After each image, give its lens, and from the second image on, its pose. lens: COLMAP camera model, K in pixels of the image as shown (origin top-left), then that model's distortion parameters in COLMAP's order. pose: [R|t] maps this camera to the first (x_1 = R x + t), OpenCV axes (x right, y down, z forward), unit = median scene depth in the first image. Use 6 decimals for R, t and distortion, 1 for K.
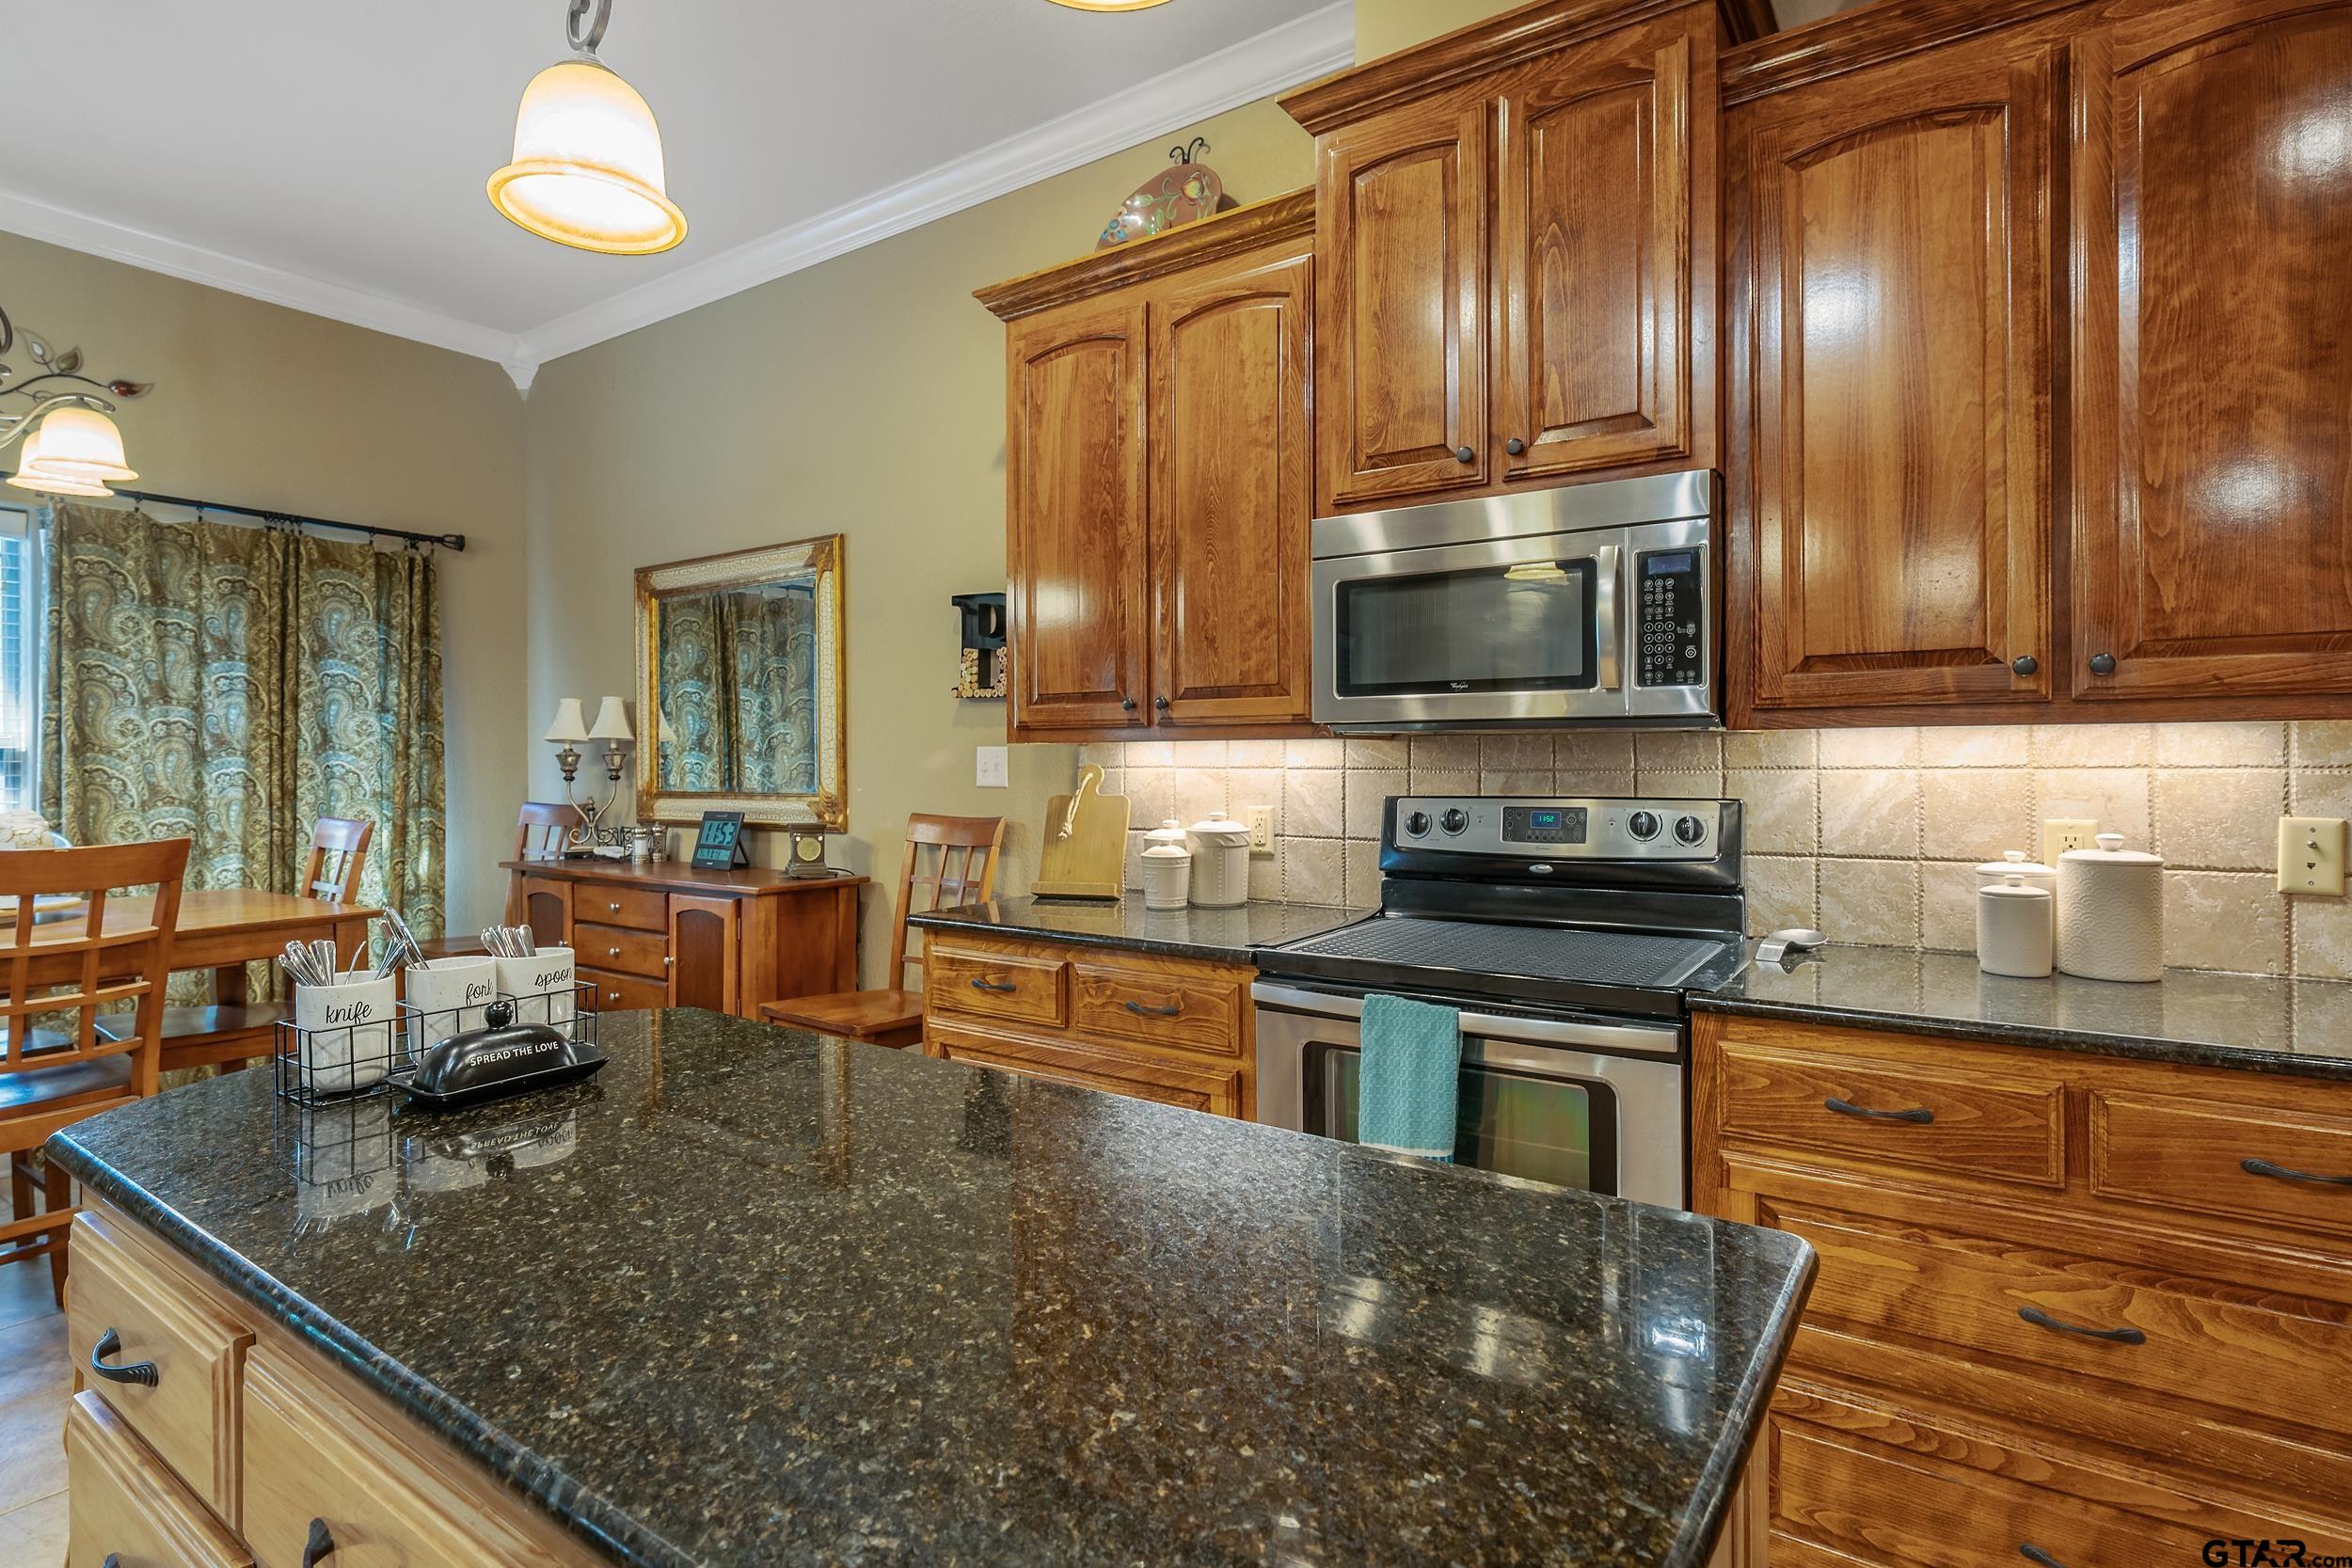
lens RADIAL K [[1157.1, 0, 1178.7], [0, 1157.1, 749.4], [0, 0, 1]] dist [0.004494, 0.000877]
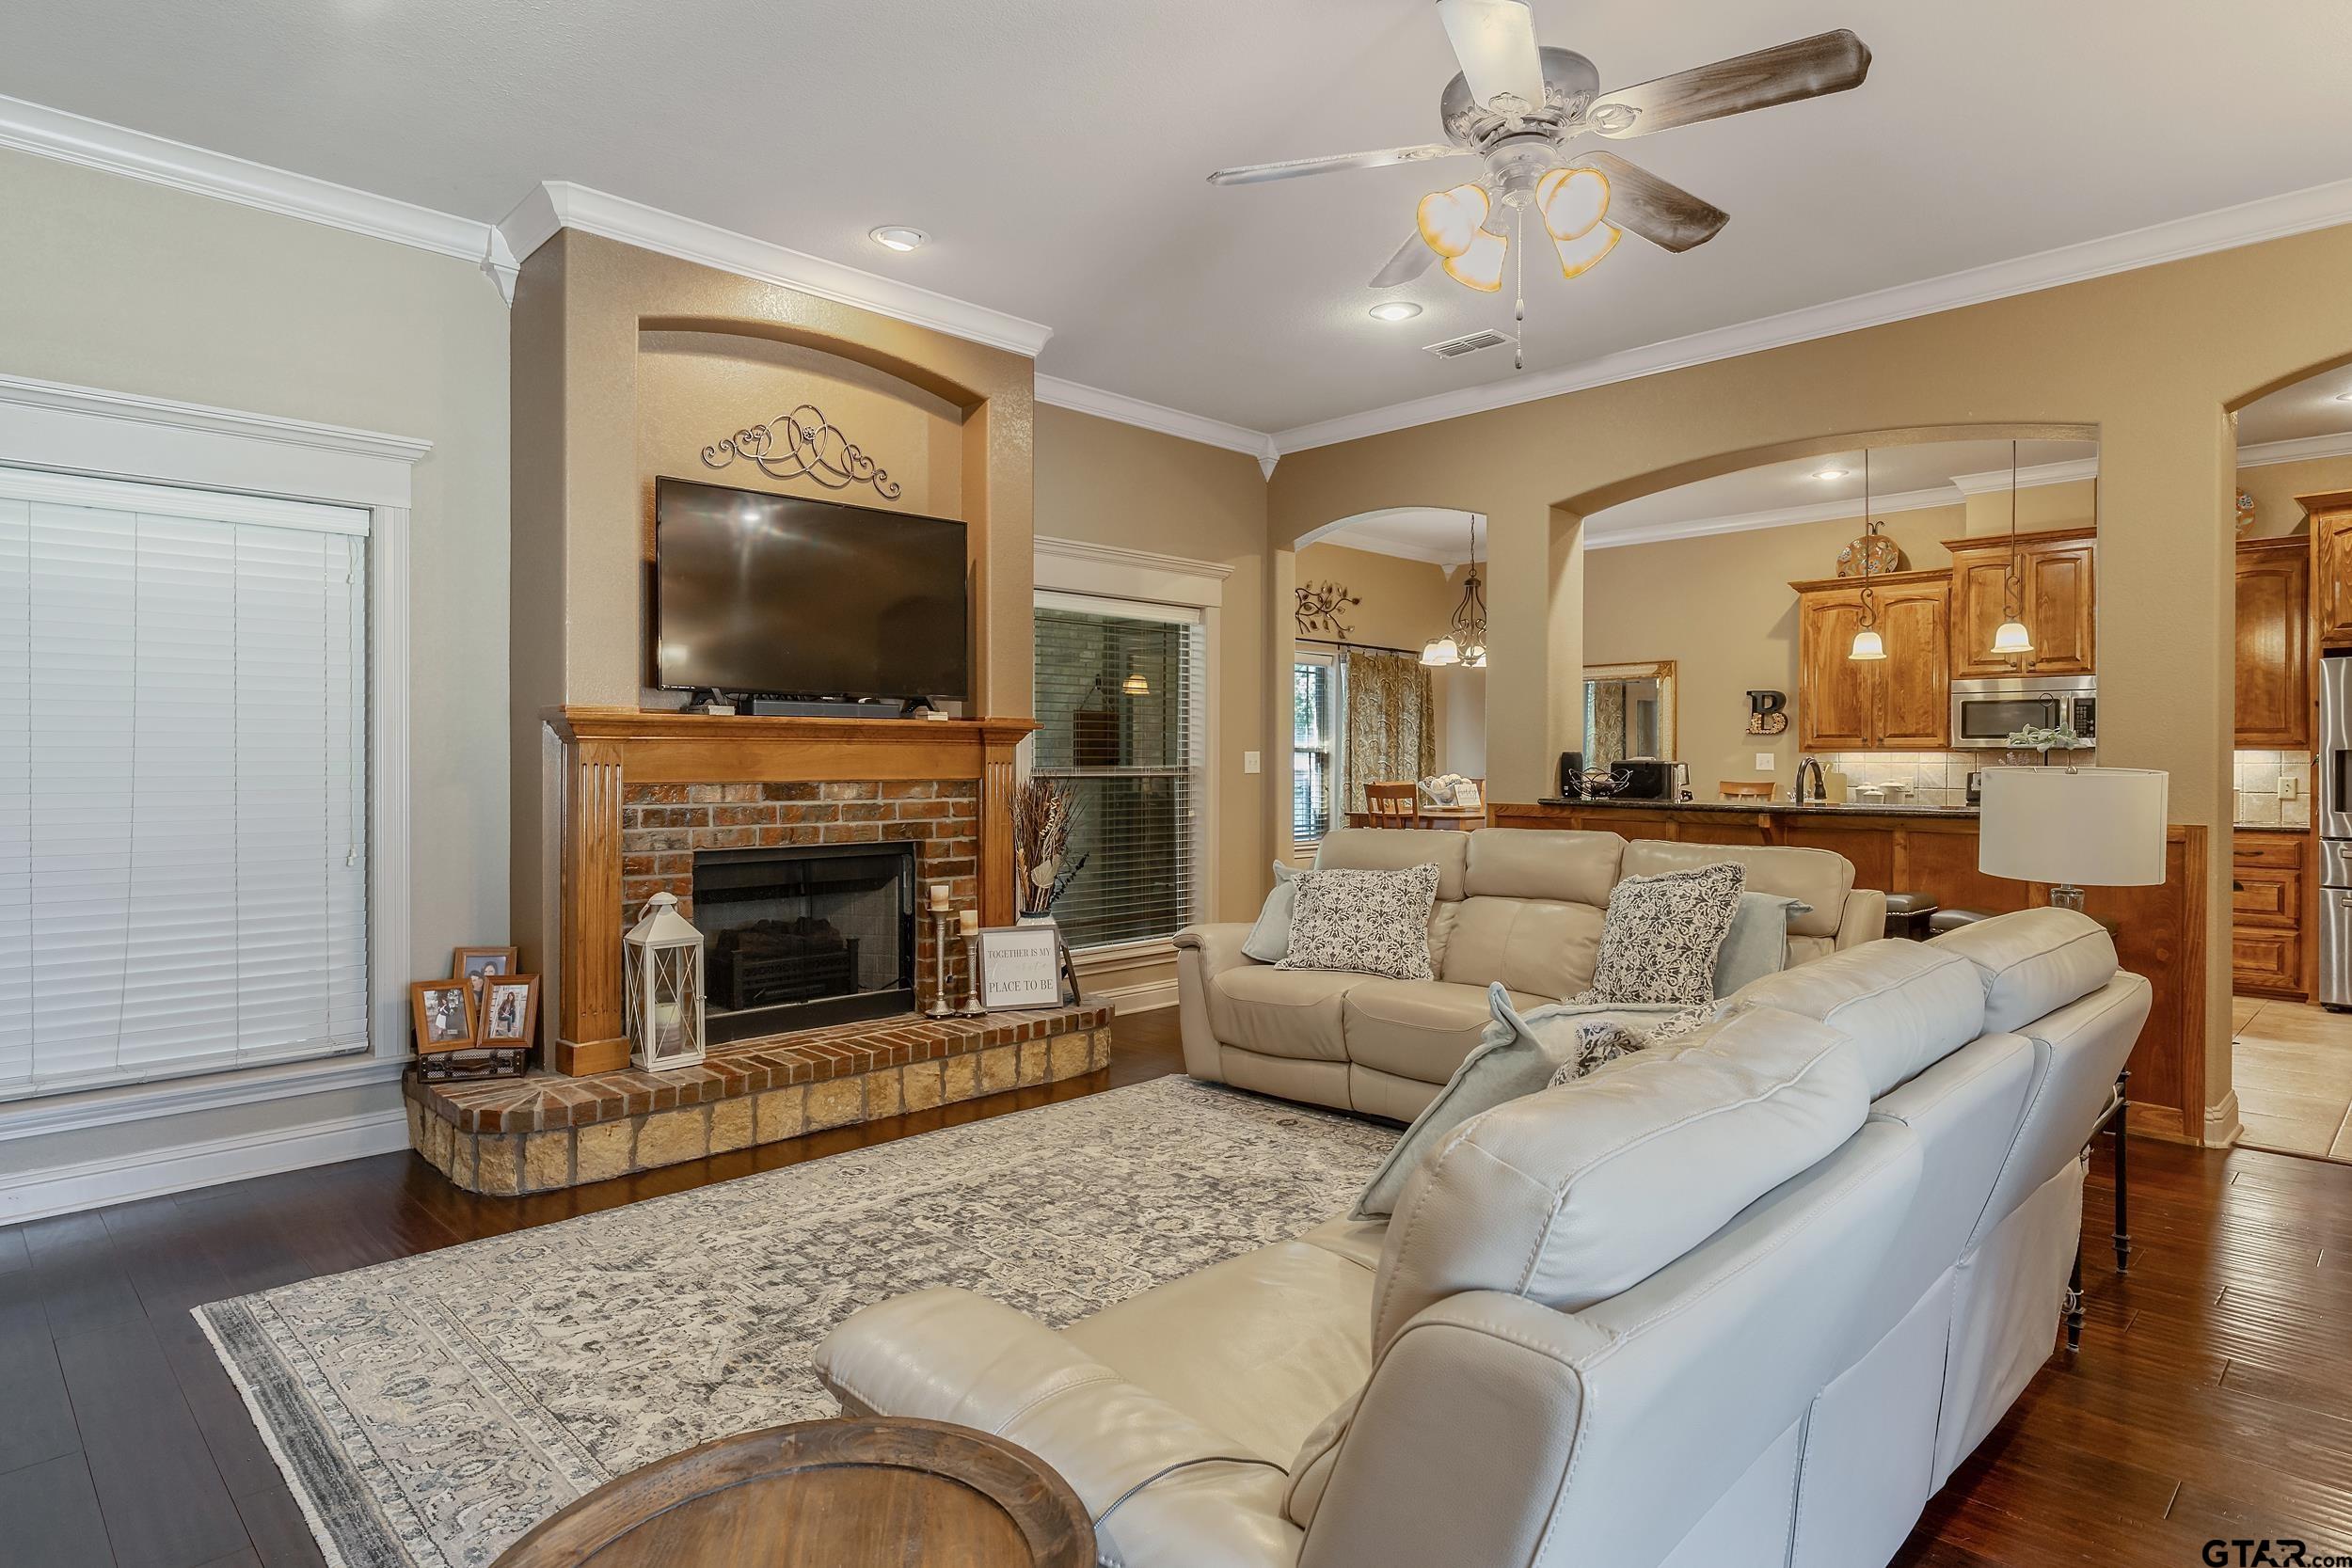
lens RADIAL K [[1284.9, 0, 1173.1], [0, 1284.9, 762.7], [0, 0, 1]] dist [0.001561, 0.000323]
pose [[0.980061, 0.006801, -0.198578, -1.129037], [-0.004732, 0.999929, 0.010893, -0.008940], [0.198638, -0.009736, 0.980024, -2.522254]]
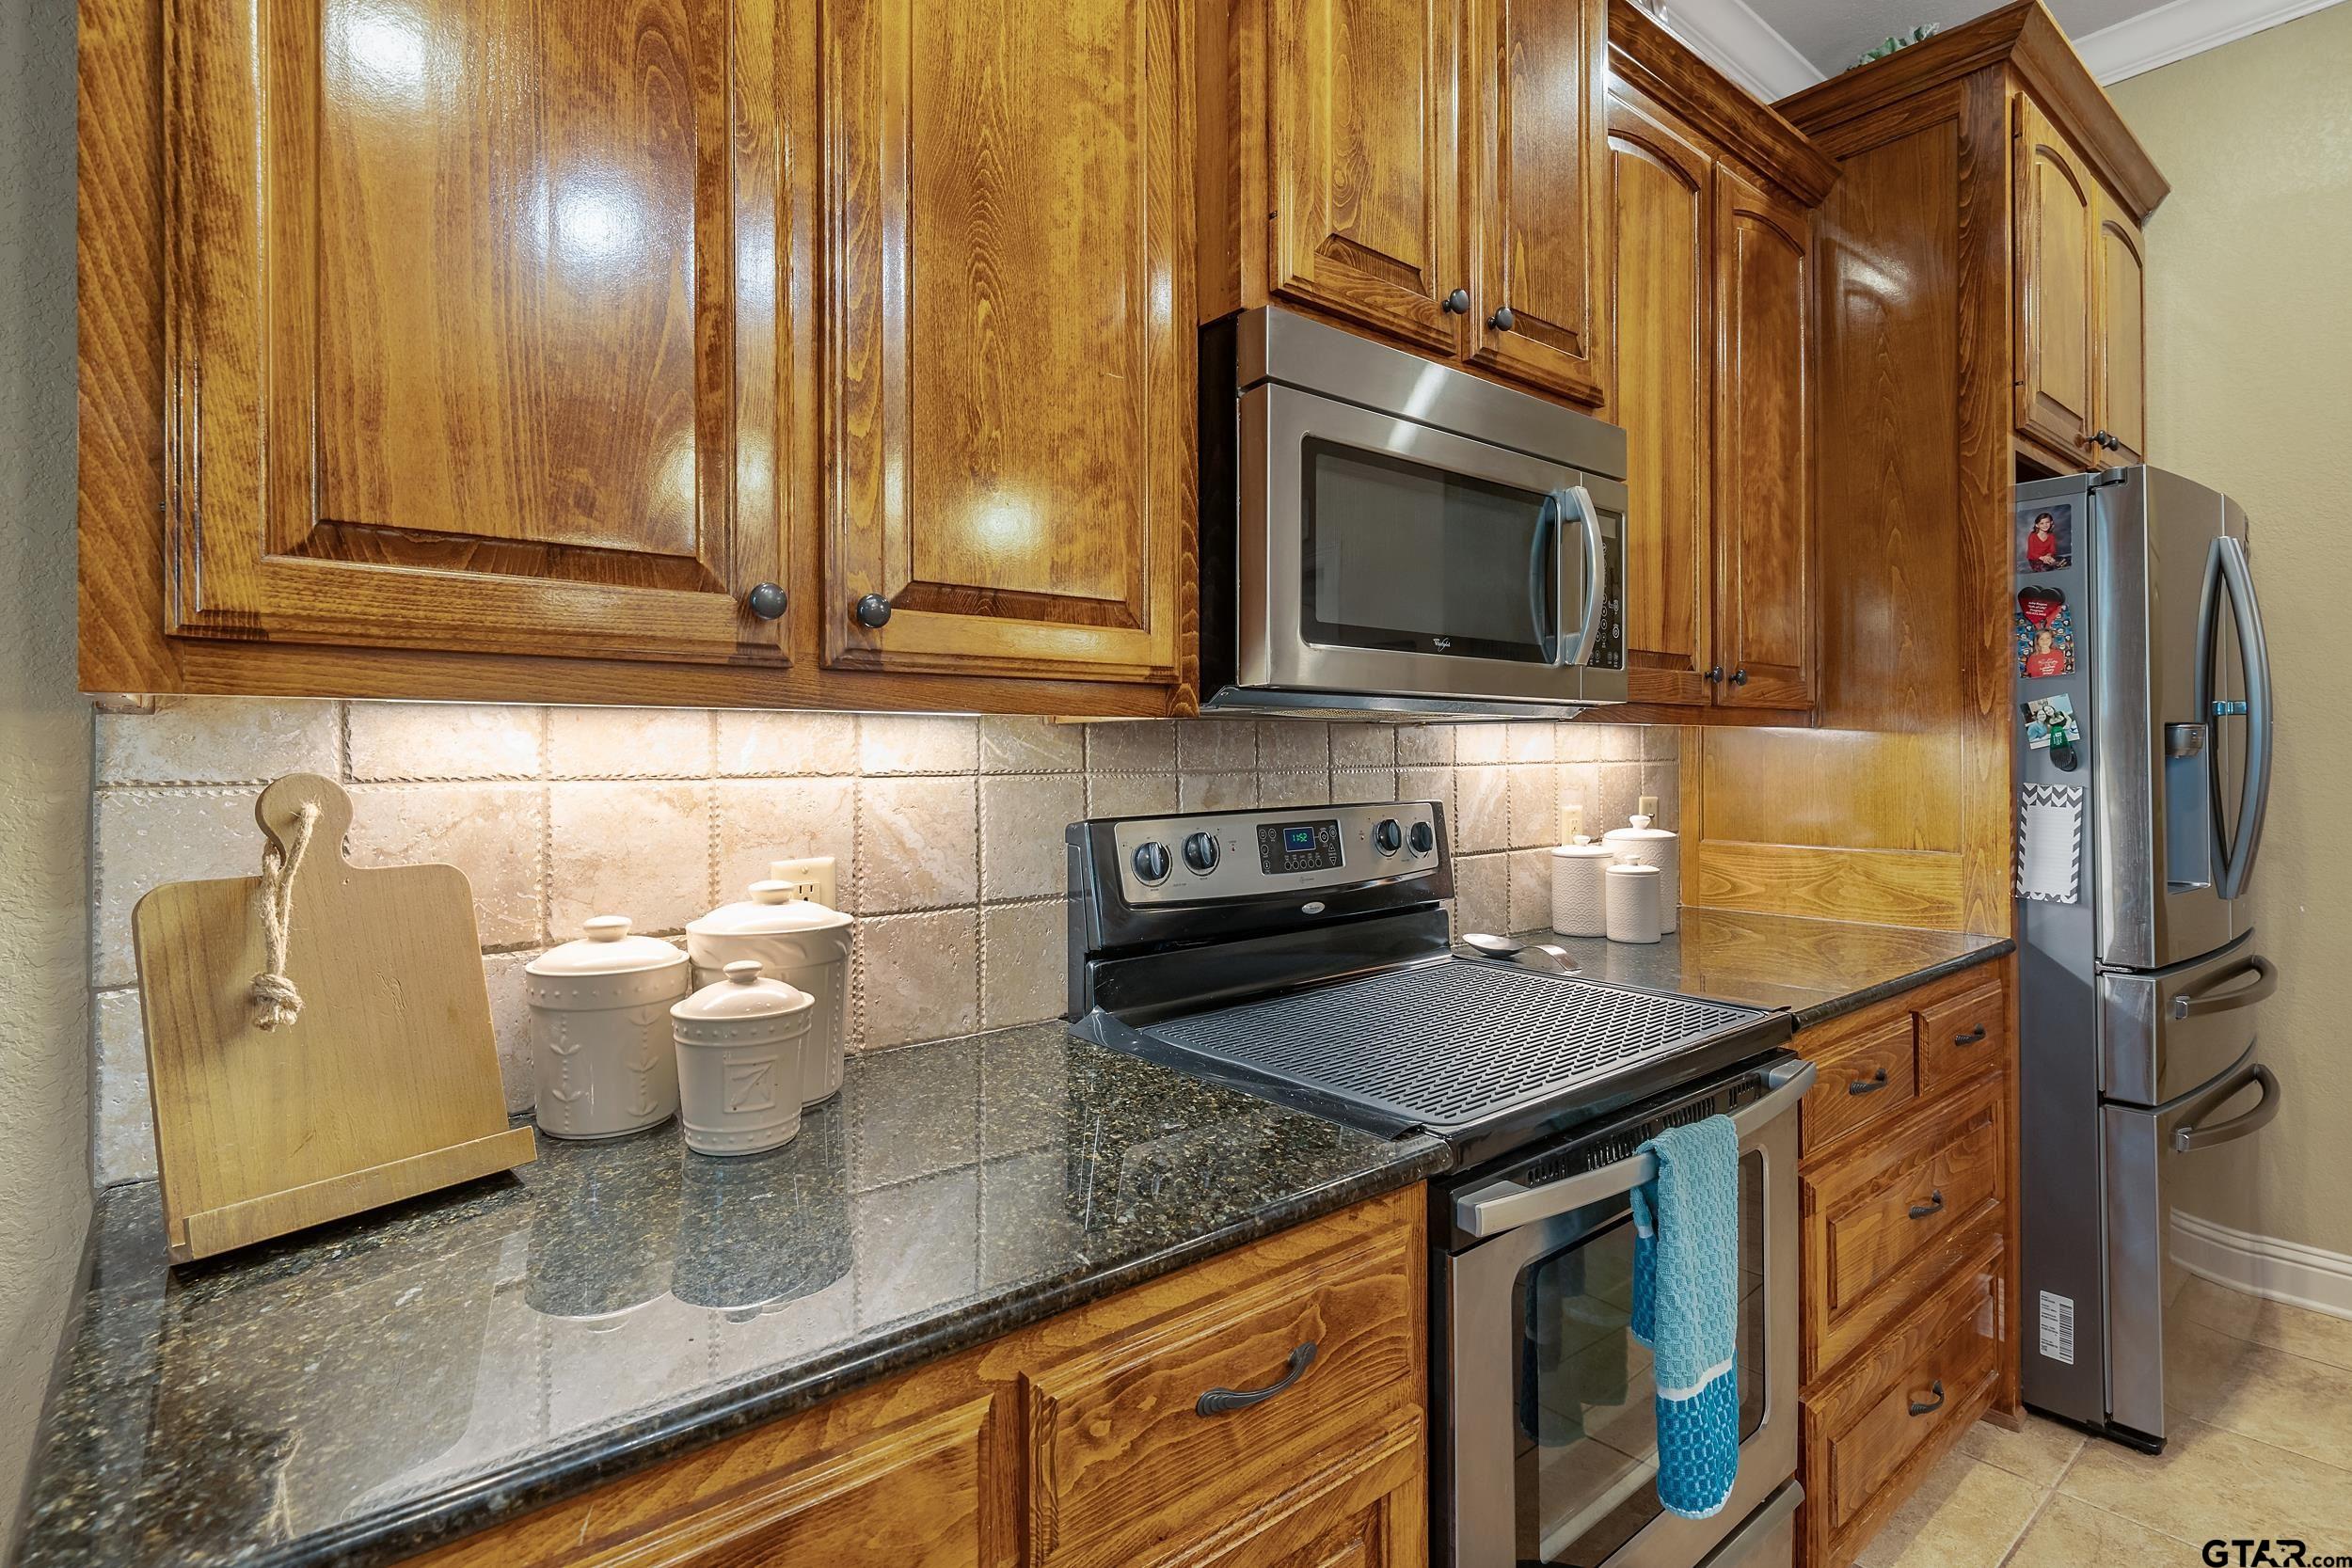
lens RADIAL K [[1157.1, 0, 1178.7], [0, 1157.1, 749.4], [0, 0, 1]] dist [0.004494, 0.000877]
pose [[0.276651, 0.005565, 0.960954, -0.375769], [-0.004471, 0.999980, -0.004504, 0.007918], [-0.960960, -0.003051, 0.276671, 0.827351]]
